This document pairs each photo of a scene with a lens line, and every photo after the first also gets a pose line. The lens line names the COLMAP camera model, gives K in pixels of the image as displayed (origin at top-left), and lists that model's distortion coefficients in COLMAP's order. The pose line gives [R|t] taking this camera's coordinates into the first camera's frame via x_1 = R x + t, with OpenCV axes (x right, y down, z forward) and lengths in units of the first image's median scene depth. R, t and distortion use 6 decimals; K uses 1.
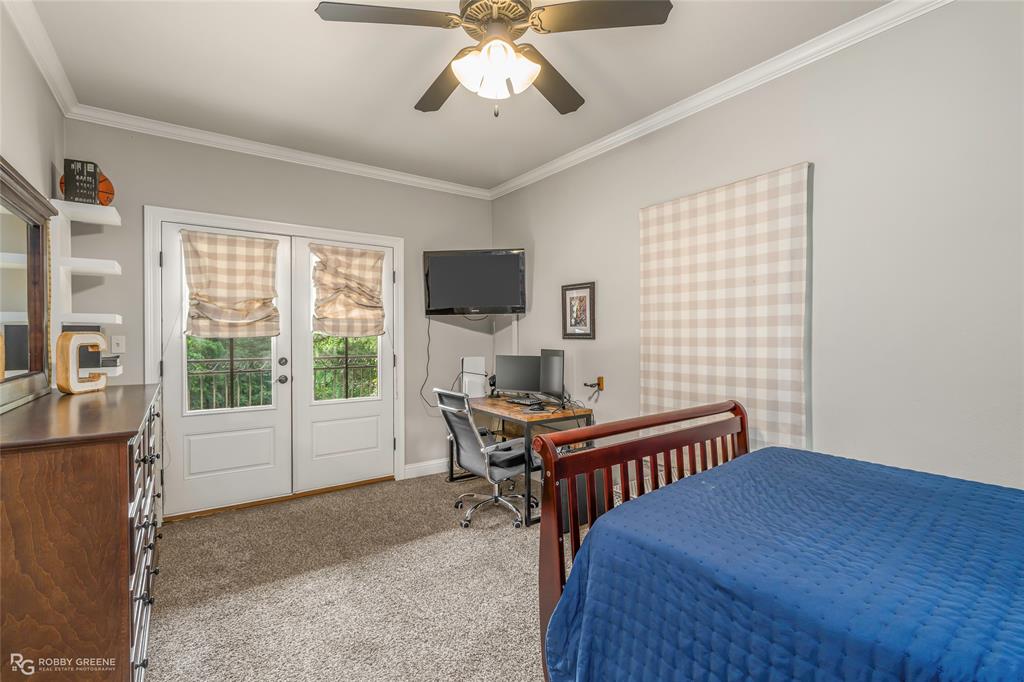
lens RADIAL K [[469.2, 0, 512.0], [0, 469.2, 341.0], [0, 0, 1]] dist [-0.000512, -0.000024]
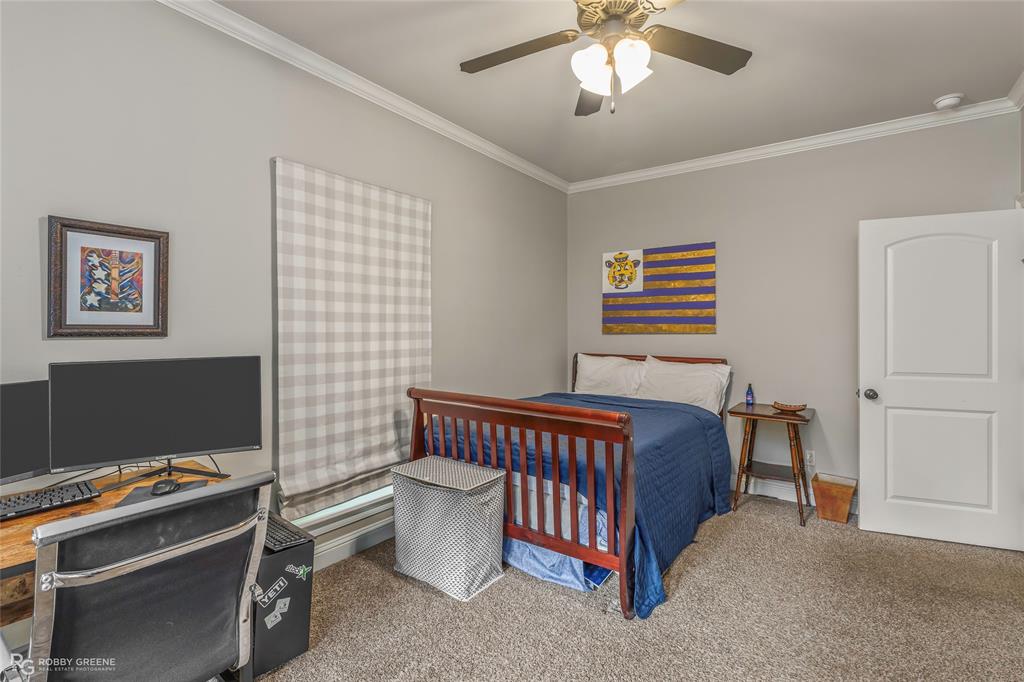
lens RADIAL K [[469.2, 0, 512.0], [0, 469.2, 341.0], [0, 0, 1]] dist [-0.000512, -0.000024]
pose [[-0.322963, -0.019124, 0.946218, -0.469490], [0.012225, 0.999628, 0.024376, -0.007050], [-0.946333, 0.019440, -0.322609, 0.776010]]
